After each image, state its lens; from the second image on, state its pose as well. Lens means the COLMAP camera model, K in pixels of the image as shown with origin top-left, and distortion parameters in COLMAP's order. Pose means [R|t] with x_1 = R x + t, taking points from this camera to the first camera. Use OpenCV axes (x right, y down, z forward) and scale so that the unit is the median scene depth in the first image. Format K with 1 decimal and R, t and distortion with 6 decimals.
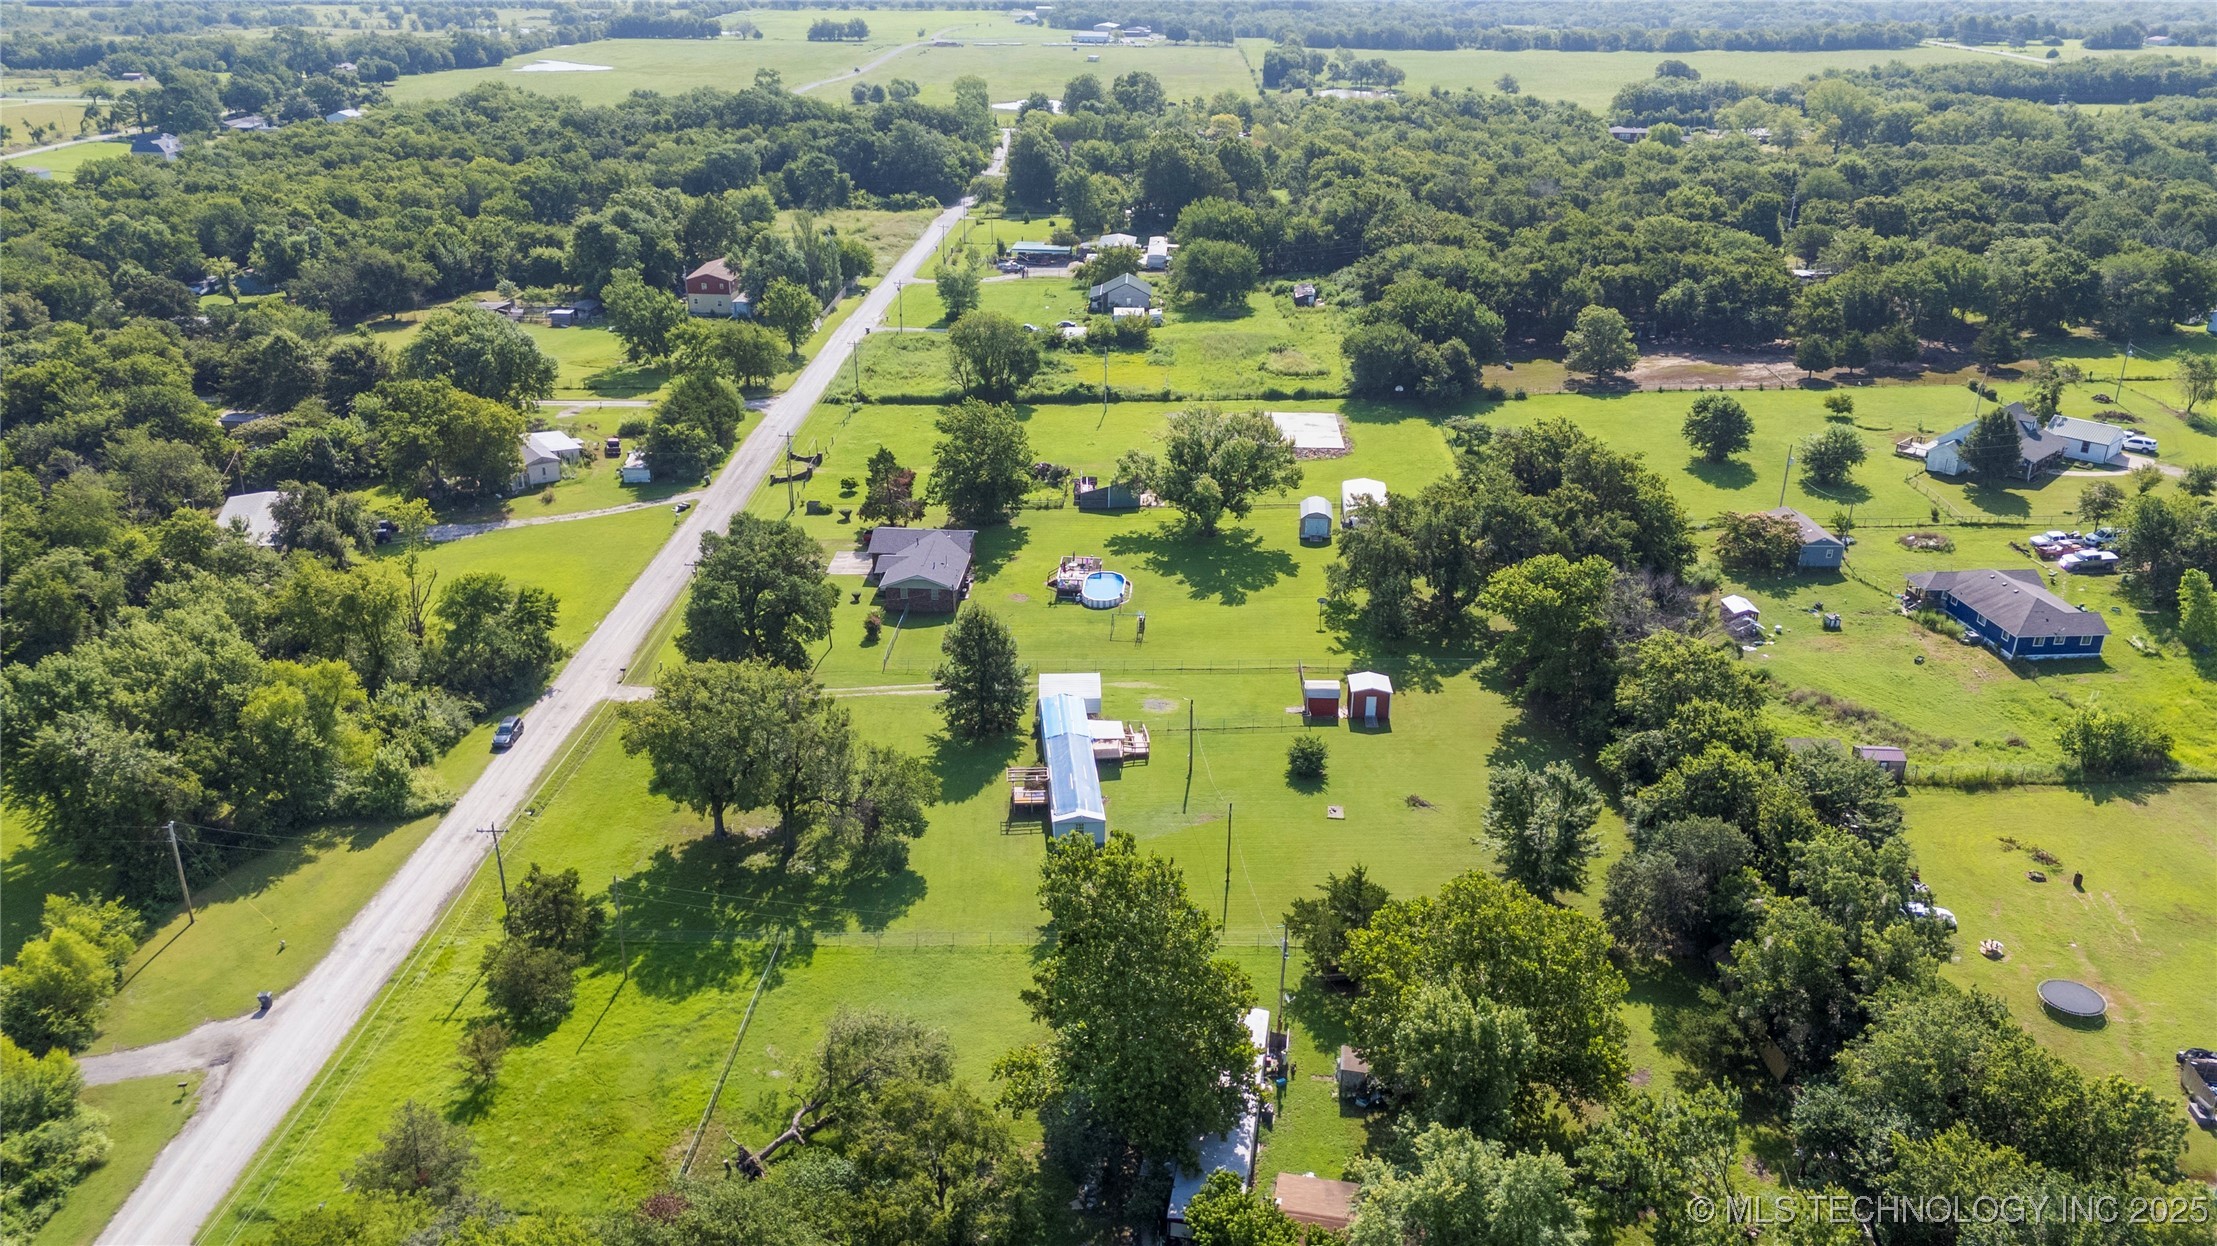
lens RADIAL K [[1631.9, 0, 1109.3], [0, 1631.9, 614.8], [0, 0, 1]] dist [0.066548, -0.066204]
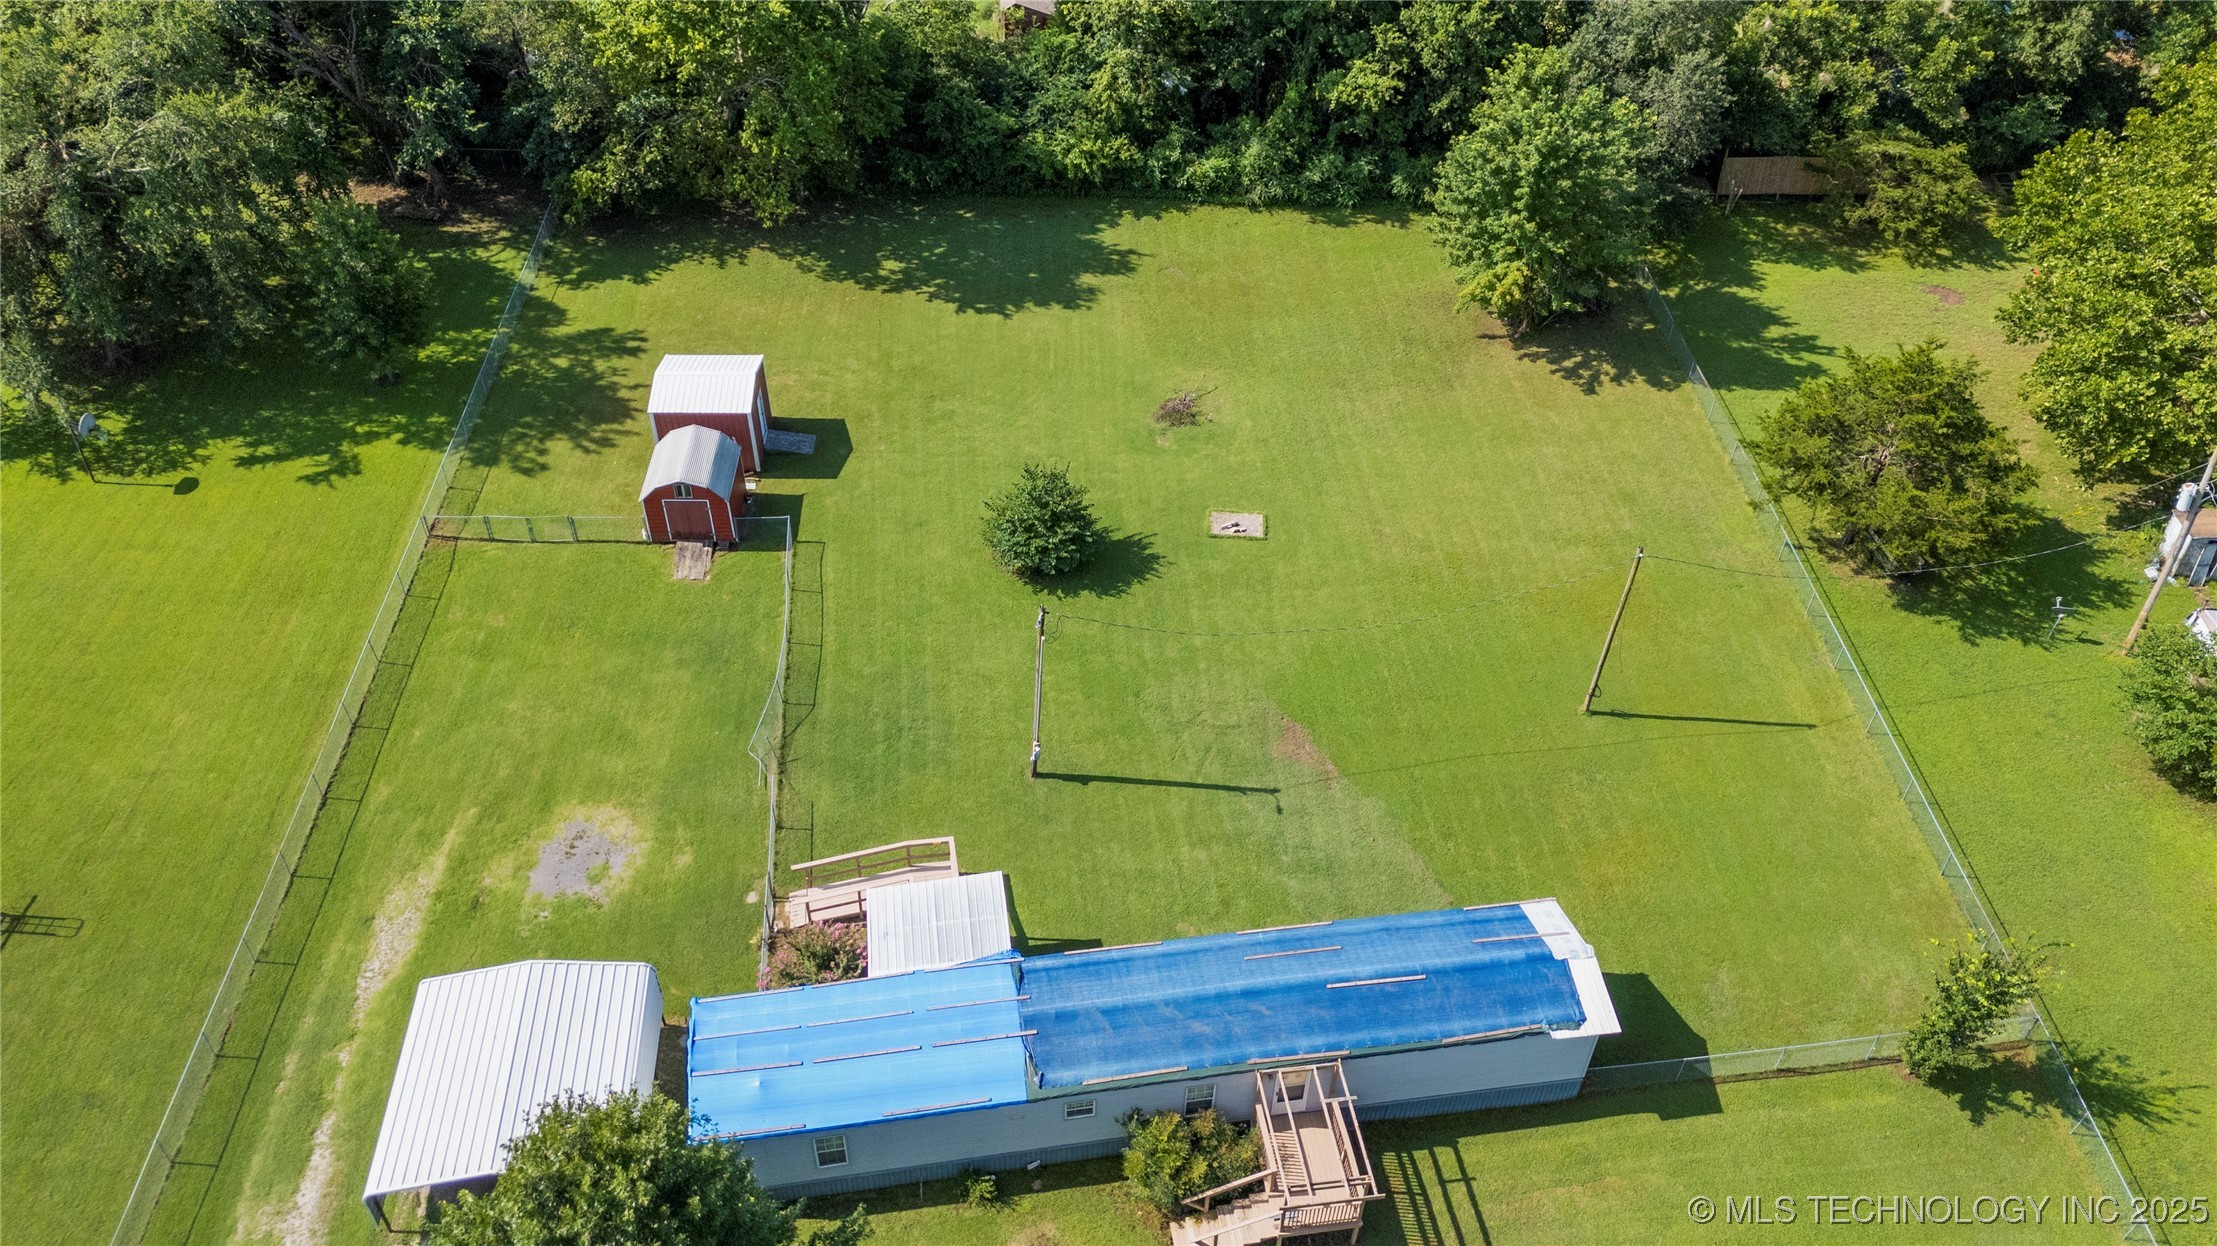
lens RADIAL K [[1631.9, 0, 1105.4], [0, 1631.9, 608.1], [0, 0, 1]] dist [0.066548, -0.066204]
pose [[-0.067235, -0.665684, 0.743199, -0.178785], [0.364784, 0.676913, 0.639313, -0.140628], [-0.928661, 0.314092, 0.197319, 0.867336]]
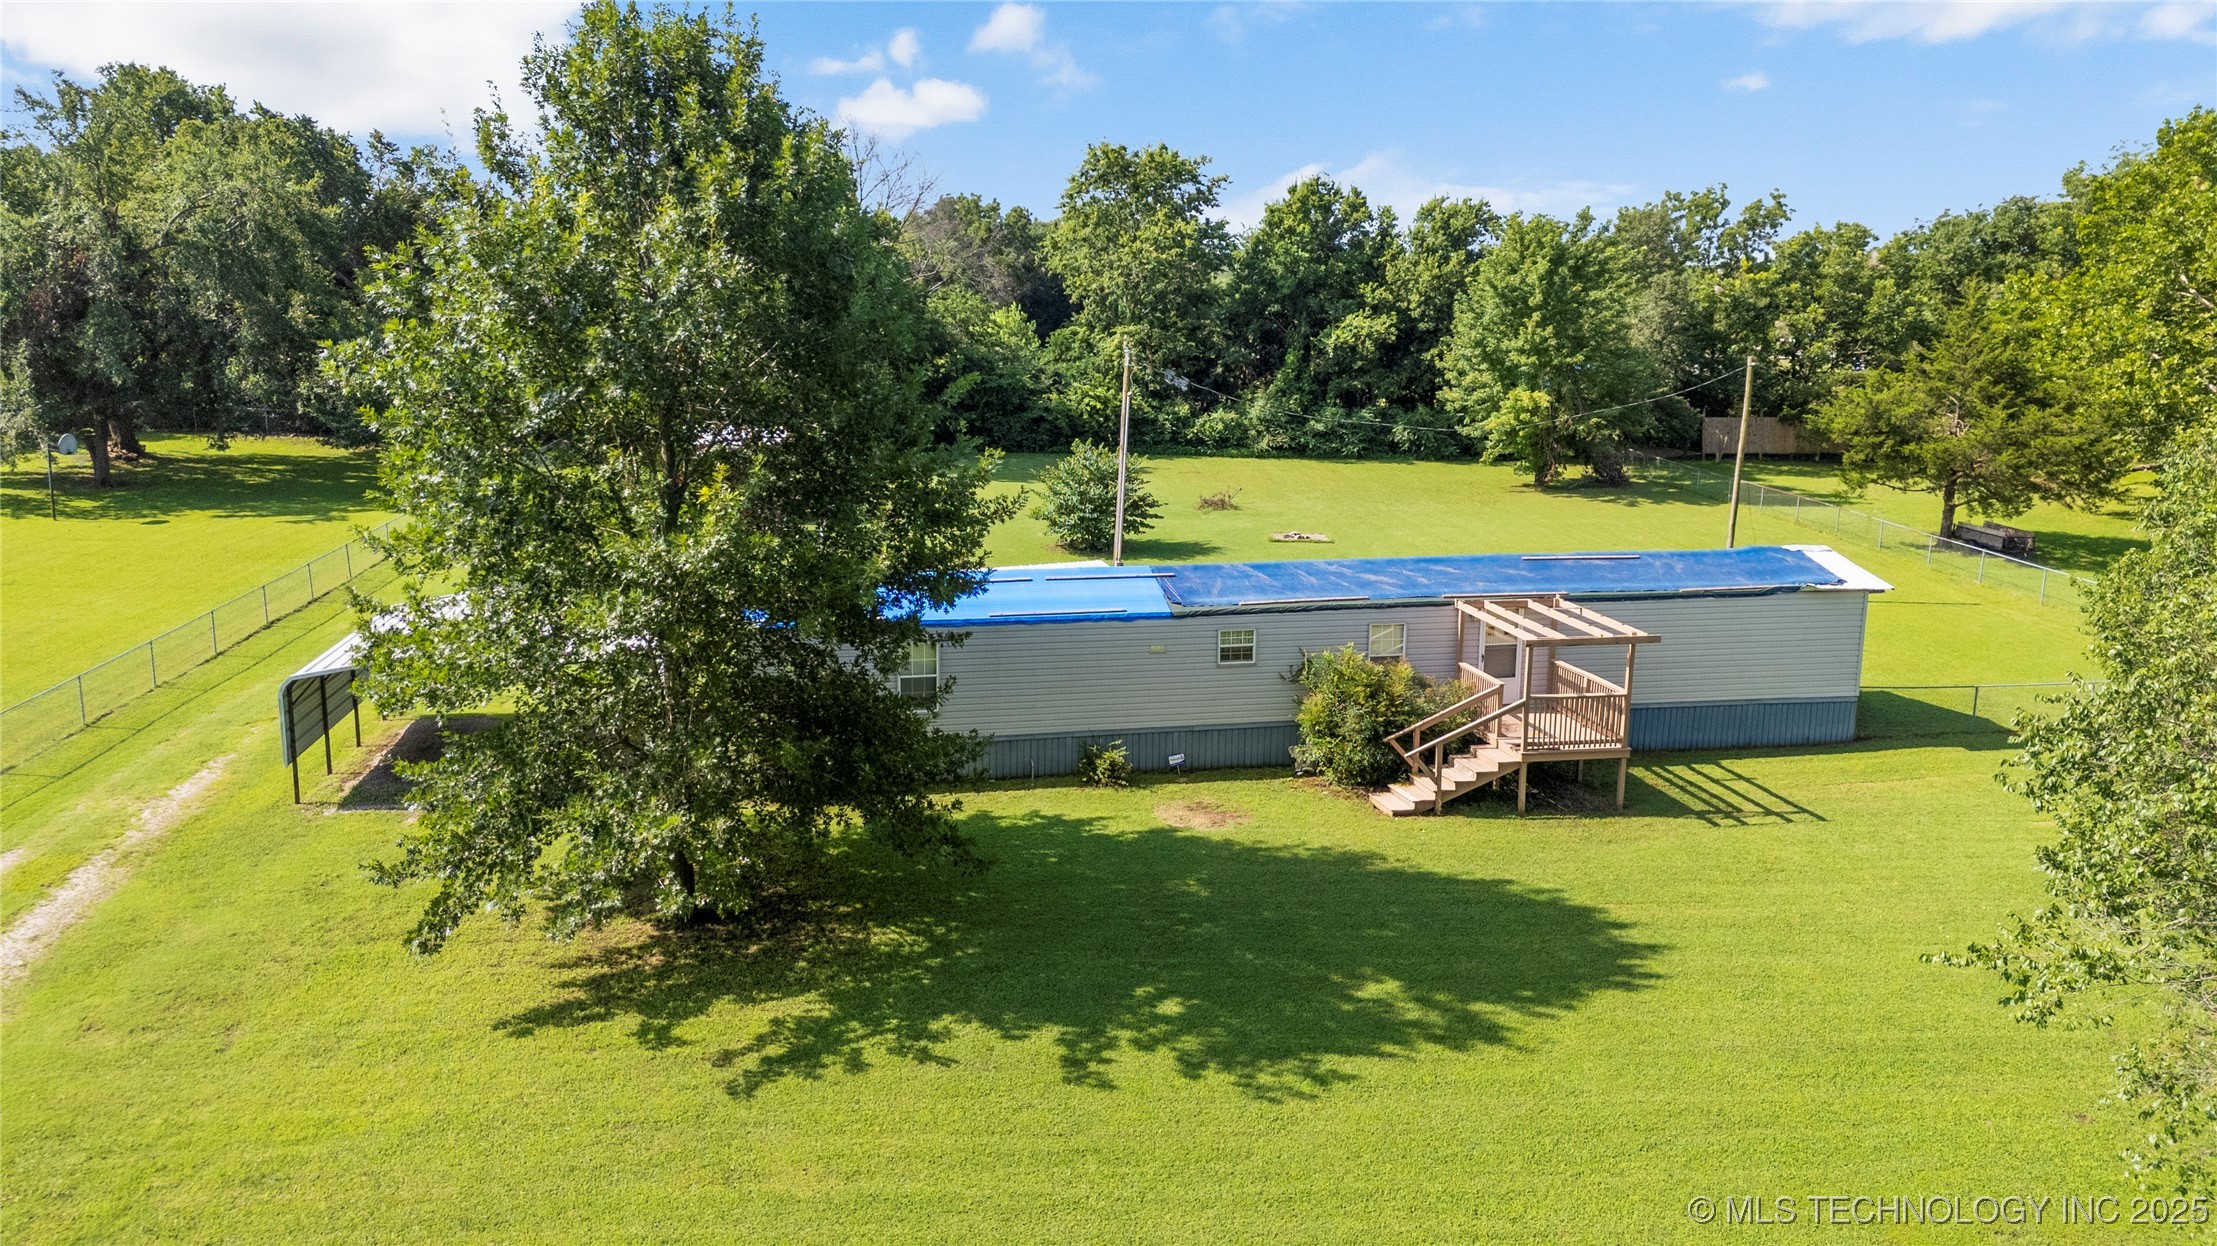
lens RADIAL K [[1631.9, 0, 1080.9], [0, 1631.9, 627.1], [0, 0, 1]] dist [0.066548, -0.066204]
pose [[-0.102415, -0.206440, 0.973085, -0.230667], [0.382174, 0.894986, 0.230094, 0.024164], [-0.918398, 0.395453, -0.012764, 0.966816]]
